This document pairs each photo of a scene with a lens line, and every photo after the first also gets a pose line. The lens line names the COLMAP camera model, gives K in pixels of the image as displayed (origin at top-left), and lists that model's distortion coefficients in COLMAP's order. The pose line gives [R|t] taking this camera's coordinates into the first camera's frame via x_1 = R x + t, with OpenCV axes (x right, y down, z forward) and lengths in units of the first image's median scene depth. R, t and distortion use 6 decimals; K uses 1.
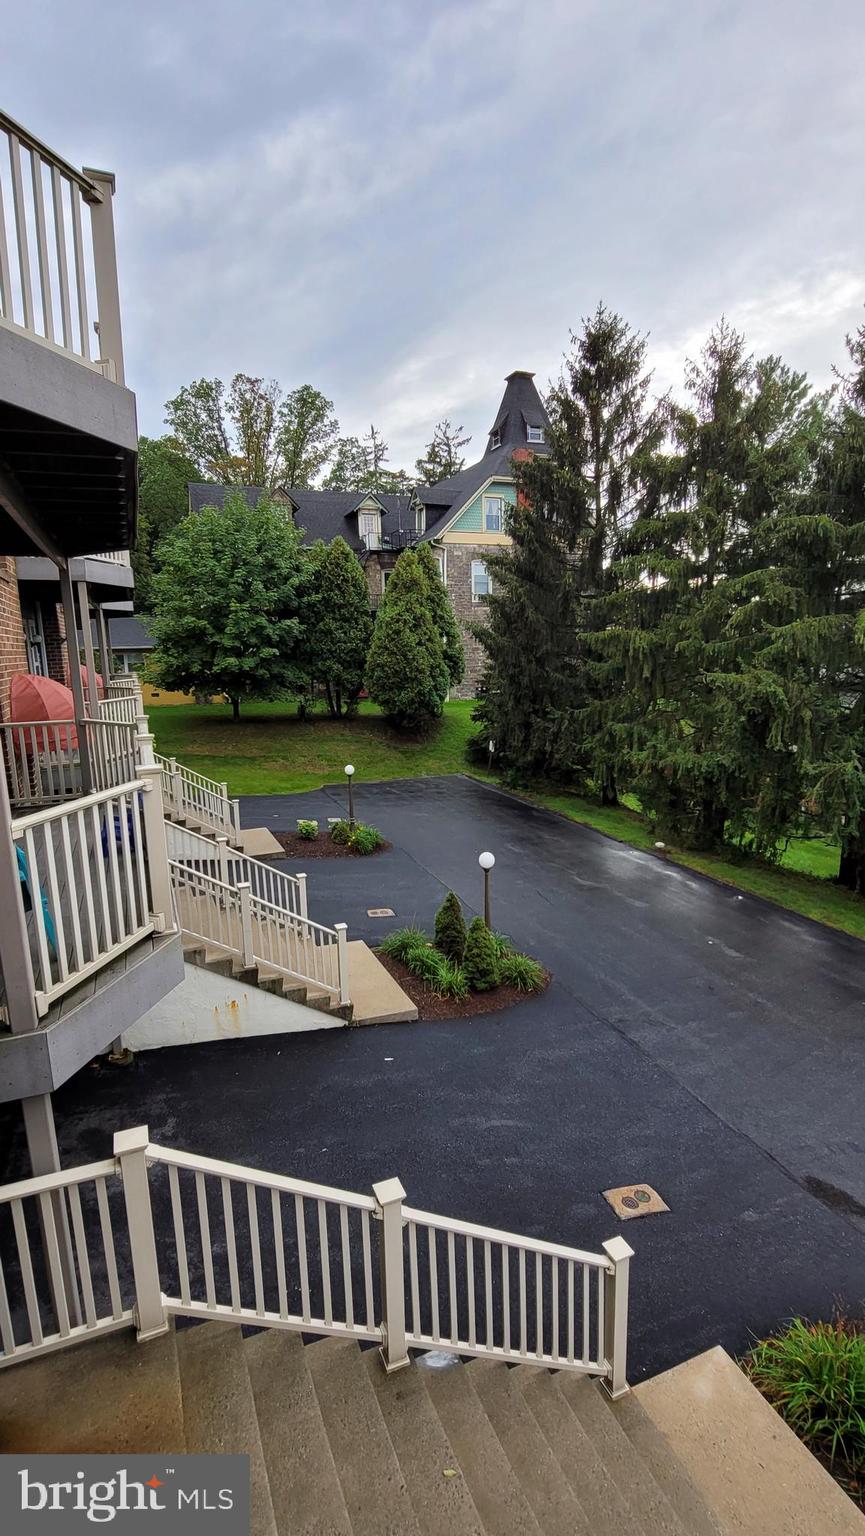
lens RADIAL K [[721.8, 0, 432.5], [0, 721.8, 768.0], [0, 0, 1]] dist [-0.005813, -0.000037]
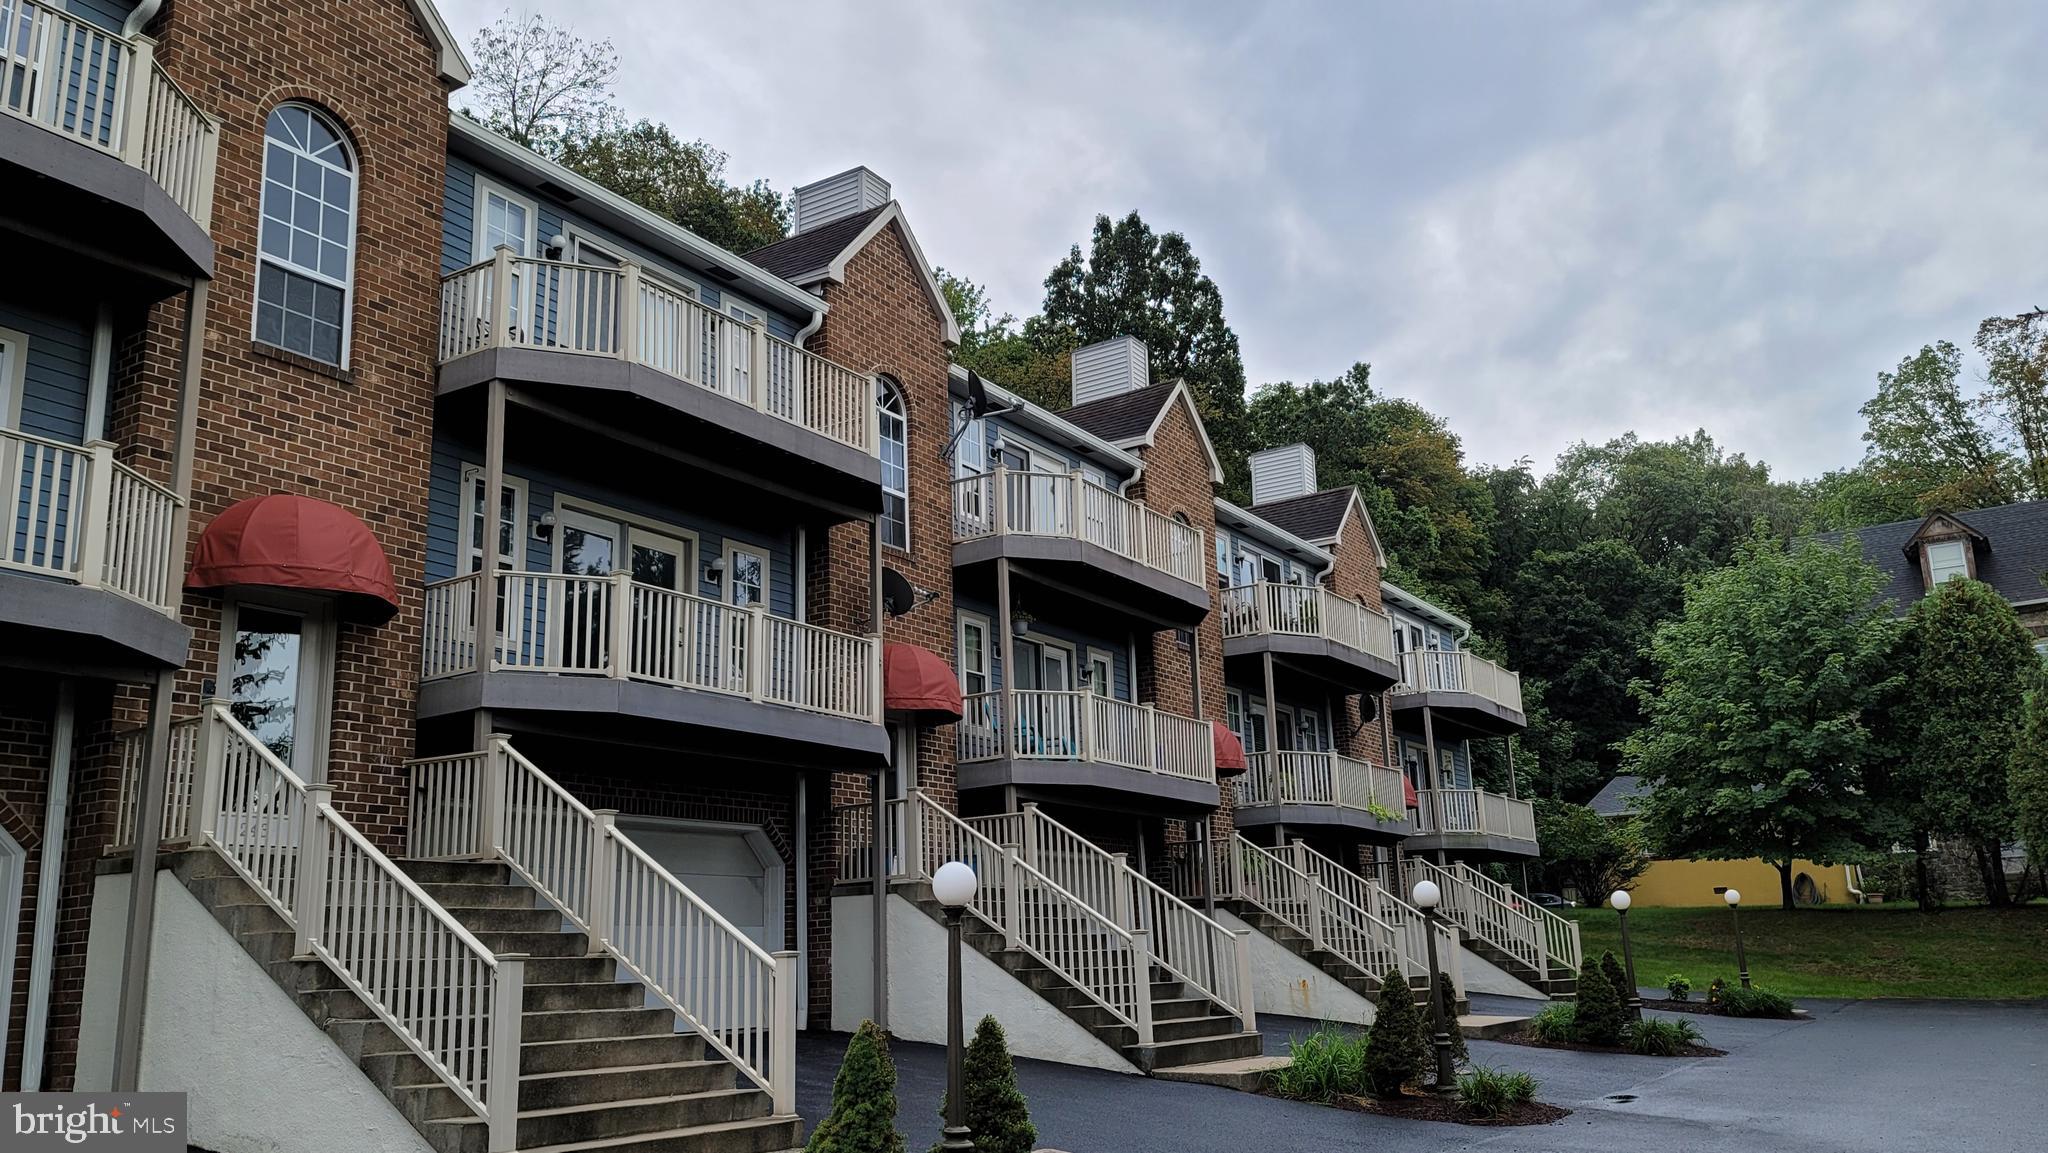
lens RADIAL K [[1587.2, 0, 1024.0], [0, 1587.2, 576.5], [0, 0, 1]] dist [0.054667, -0.002495]
pose [[0.567651, -0.197407, -0.799252, 0.315323], [-0.119128, 0.940913, -0.317004, 0.113277], [0.814605, 0.275160, 0.510594, -0.158668]]
